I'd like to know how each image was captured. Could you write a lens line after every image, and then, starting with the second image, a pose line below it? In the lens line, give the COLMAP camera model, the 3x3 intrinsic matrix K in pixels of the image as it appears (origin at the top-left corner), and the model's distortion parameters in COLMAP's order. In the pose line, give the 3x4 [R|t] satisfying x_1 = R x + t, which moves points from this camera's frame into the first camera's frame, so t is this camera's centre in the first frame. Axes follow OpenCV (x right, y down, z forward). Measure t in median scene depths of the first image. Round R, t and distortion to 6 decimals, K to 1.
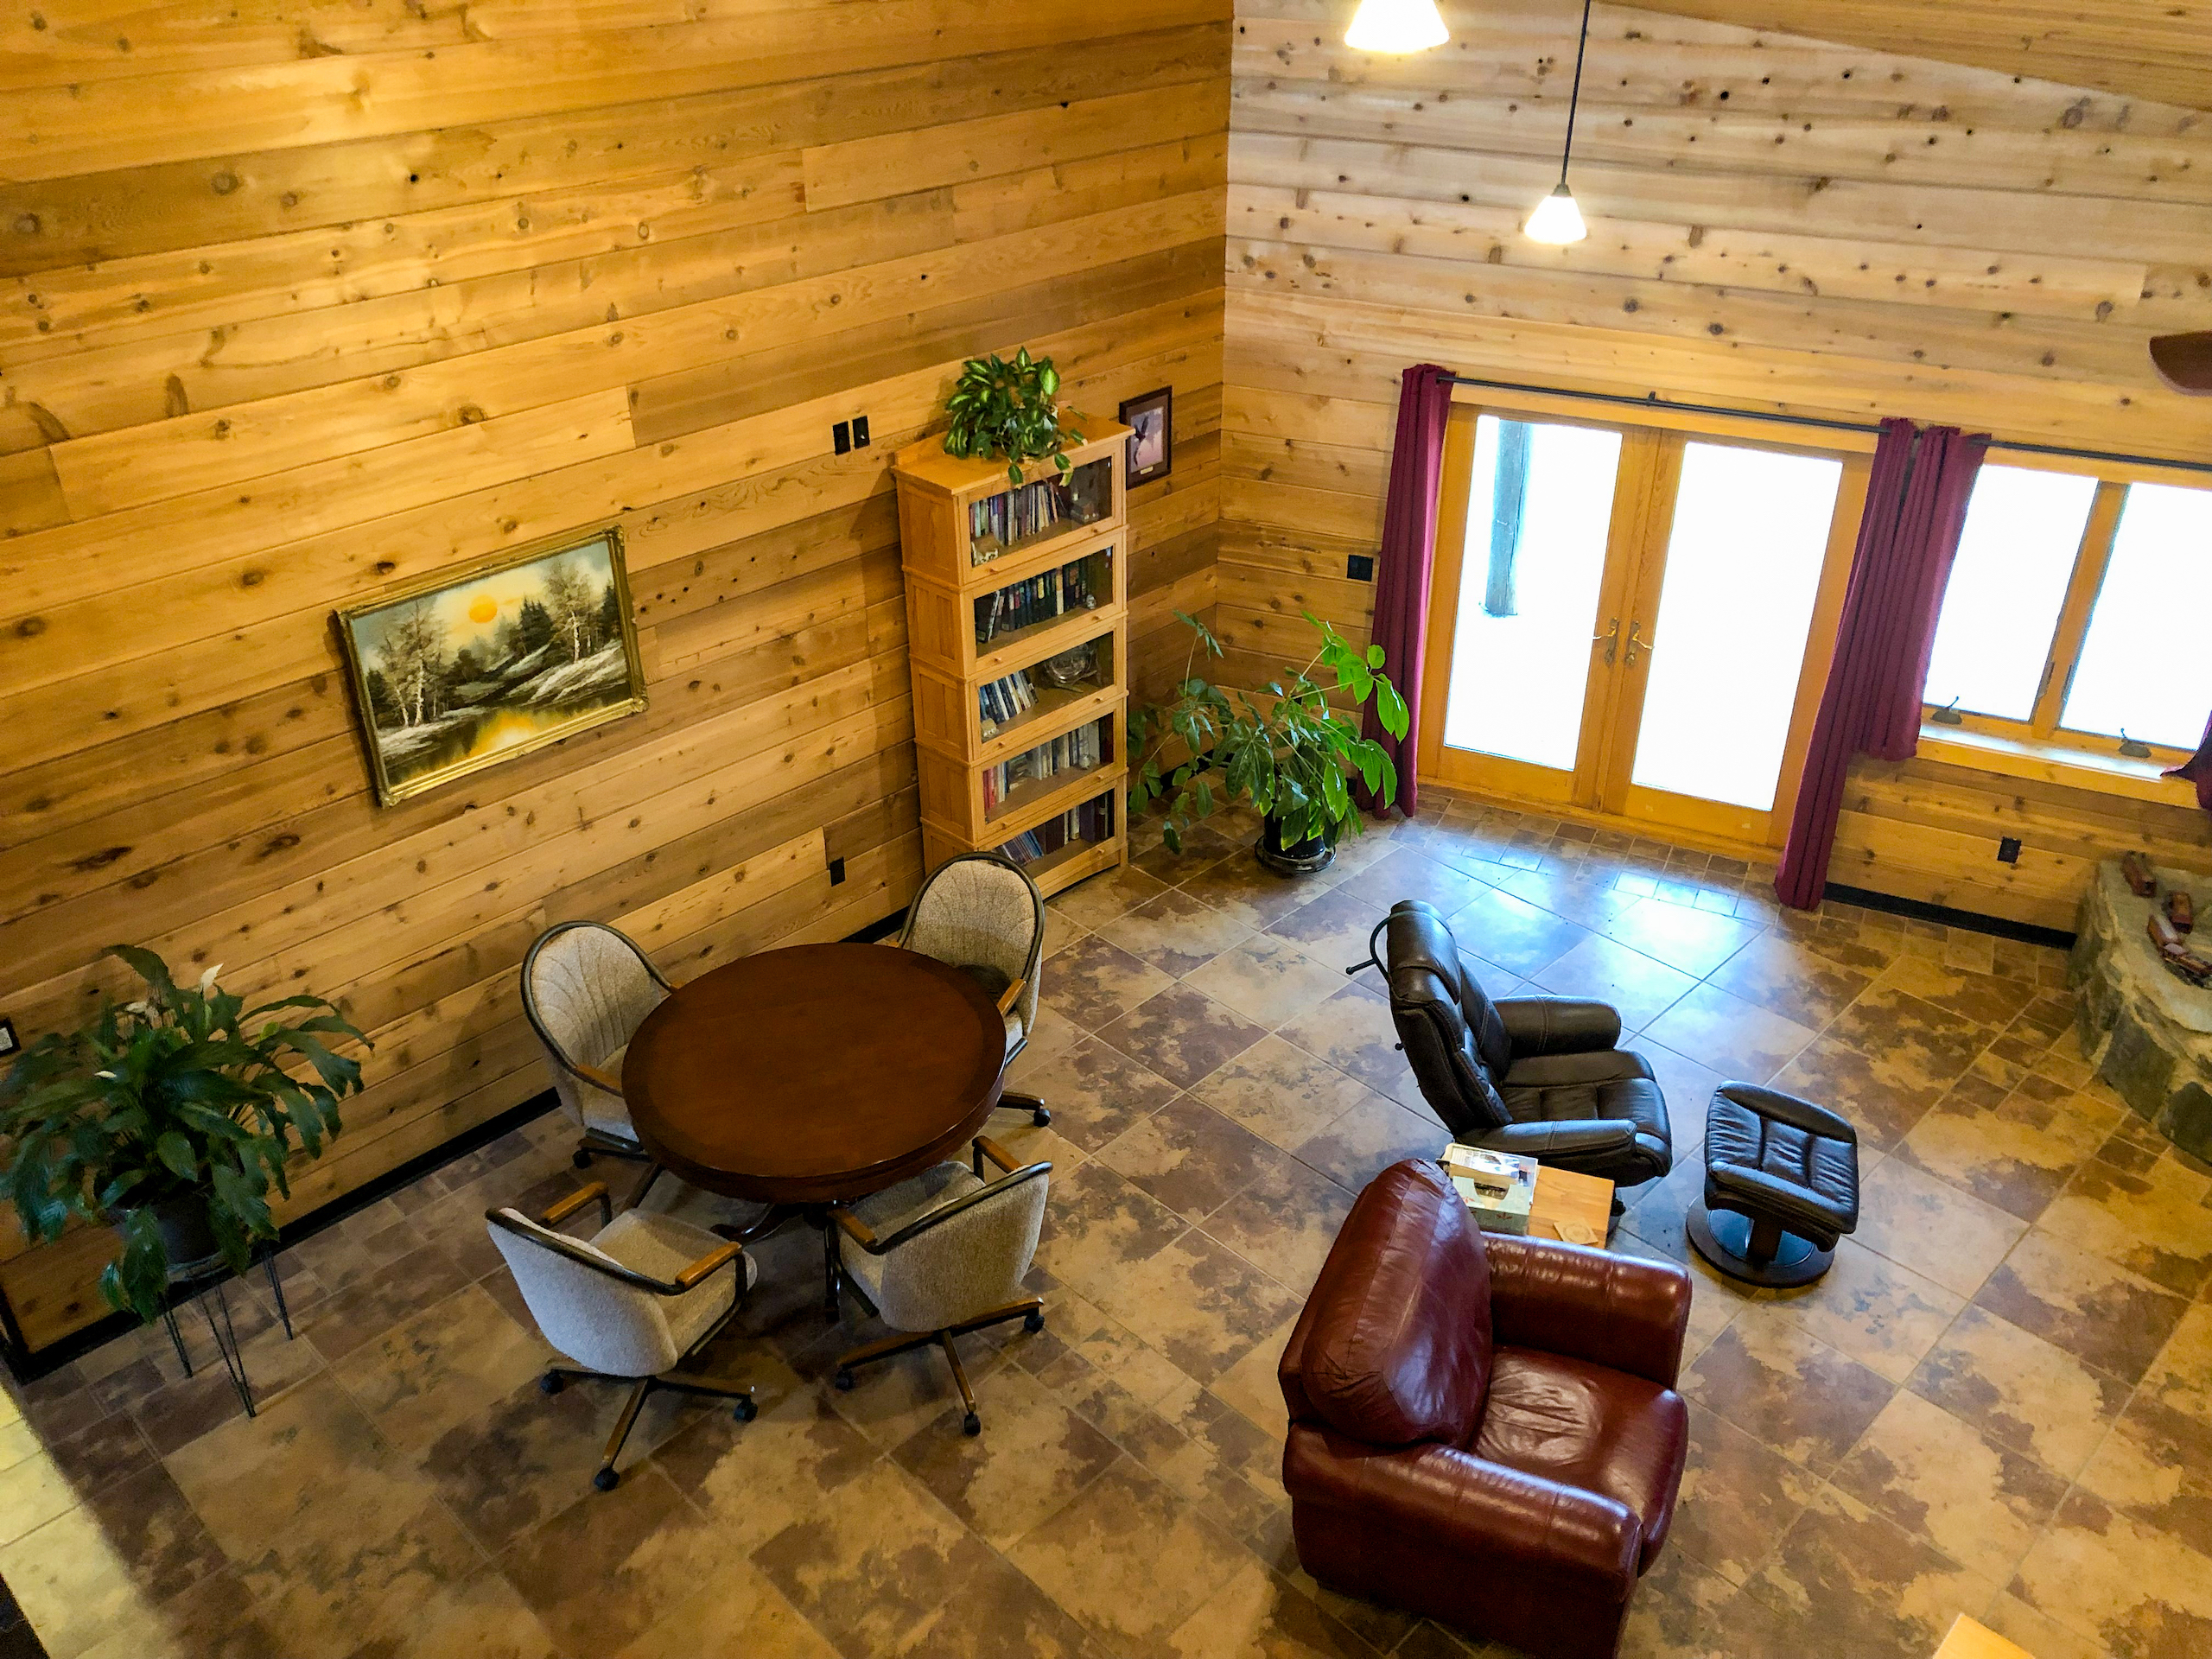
lens RADIAL K [[1804.7, 0, 1106.0], [0, 1804.7, 829.5], [0, 0, 1]] dist [-0.002409, 0.011033]
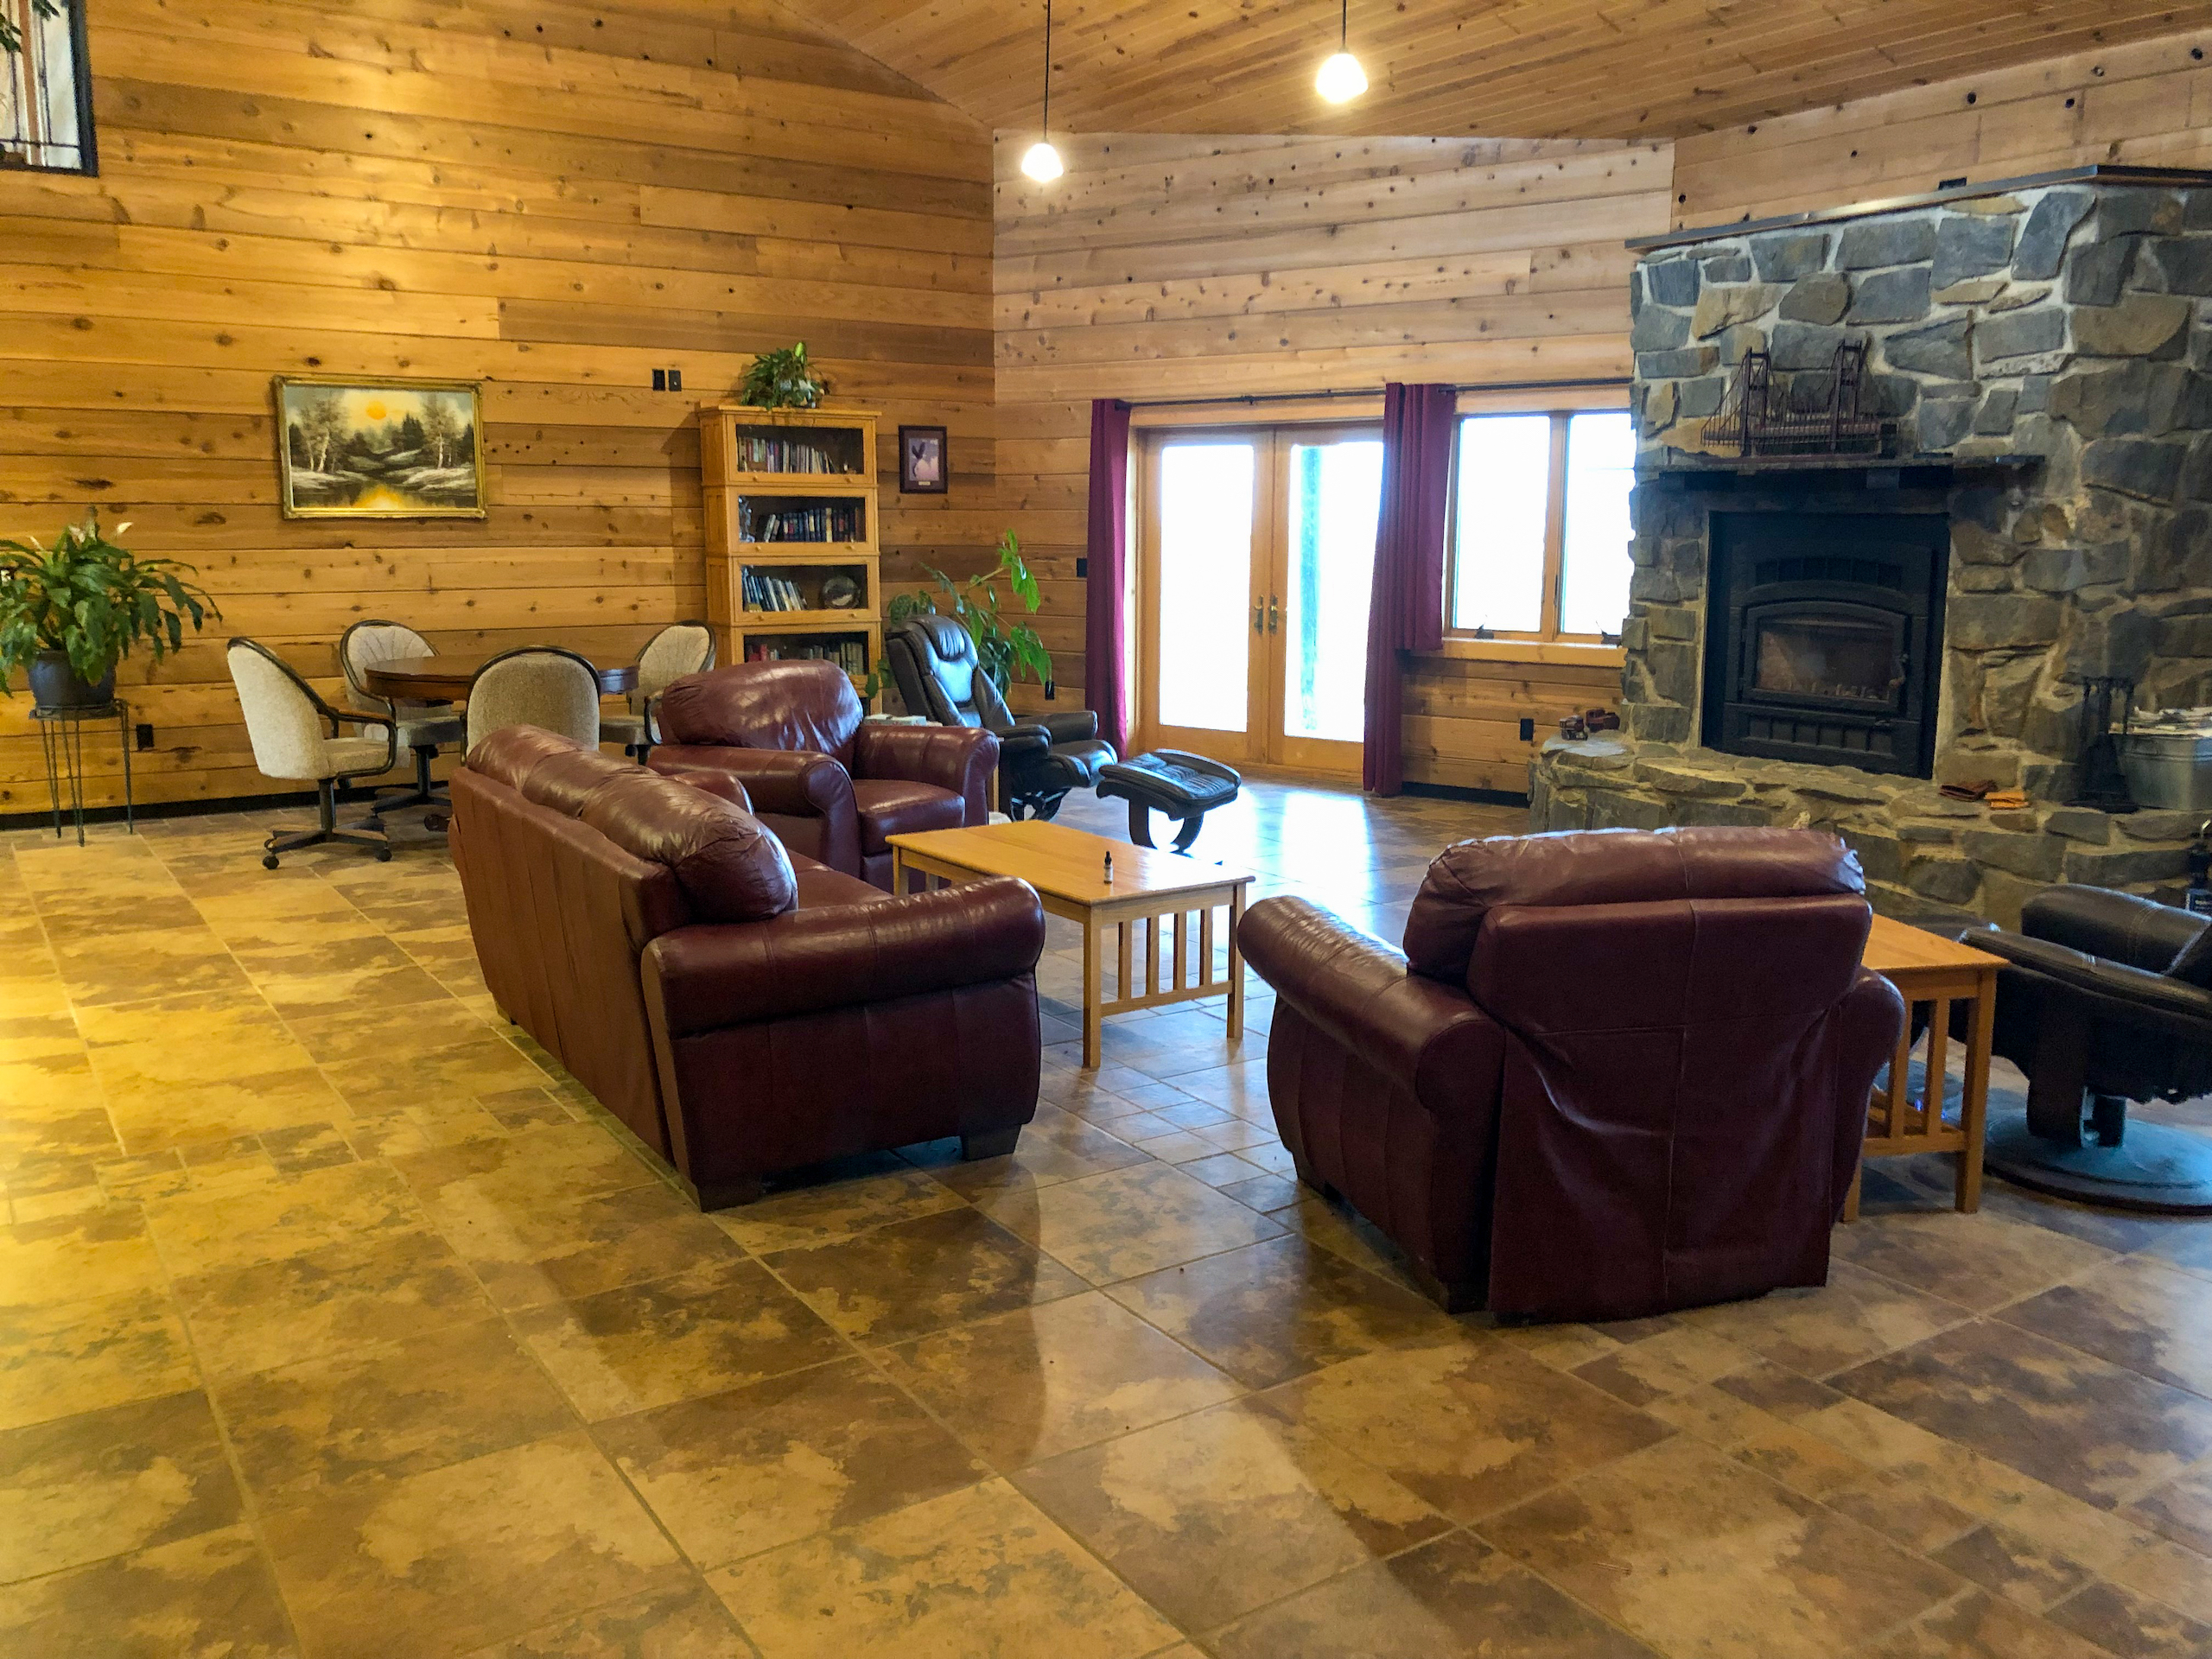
lens RADIAL K [[1804.7, 0, 1106.0], [0, 1804.7, 829.5], [0, 0, 1]] dist [-0.002409, 0.011033]
pose [[0.979080, 0.045311, -0.198366, 0.558241], [-0.111954, 0.934019, -0.339227, 0.628965], [0.169907, 0.354339, 0.919552, -0.189708]]
